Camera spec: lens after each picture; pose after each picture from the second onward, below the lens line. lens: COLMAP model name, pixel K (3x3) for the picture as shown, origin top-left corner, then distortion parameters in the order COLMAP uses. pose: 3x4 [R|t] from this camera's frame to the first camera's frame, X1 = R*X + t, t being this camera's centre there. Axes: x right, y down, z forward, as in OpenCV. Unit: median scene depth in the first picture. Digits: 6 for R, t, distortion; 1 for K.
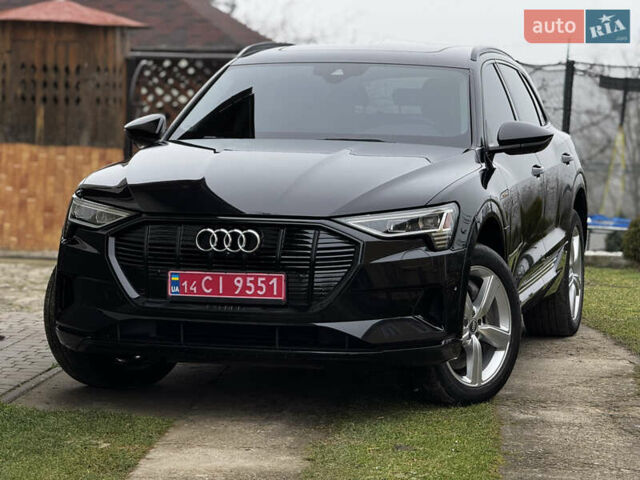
lens RADIAL K [[2230.8, 0, 320.0], [0, 2230.8, 240.0], [0, 0, 1]] dist [0.239022, 1.177706]
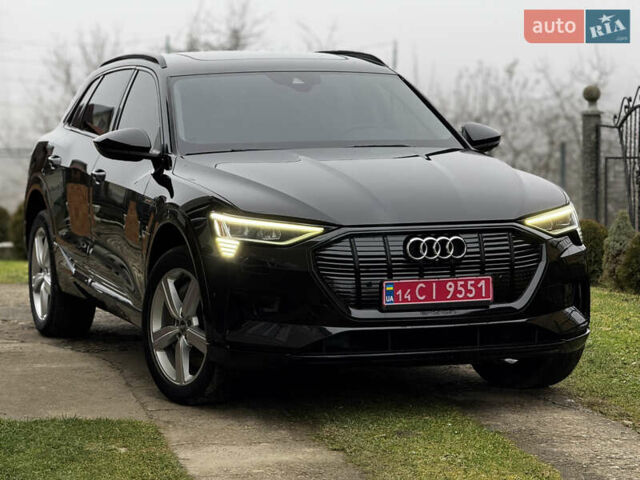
lens RADIAL K [[2230.8, 0, 320.0], [0, 2230.8, 240.0], [0, 0, 1]] dist [0.239022, 1.177706]
pose [[0.837916, -0.063390, 0.542105, -0.640232], [0.058577, 0.997940, 0.026152, -0.033274], [-0.542646, 0.009842, 0.839904, 0.154629]]
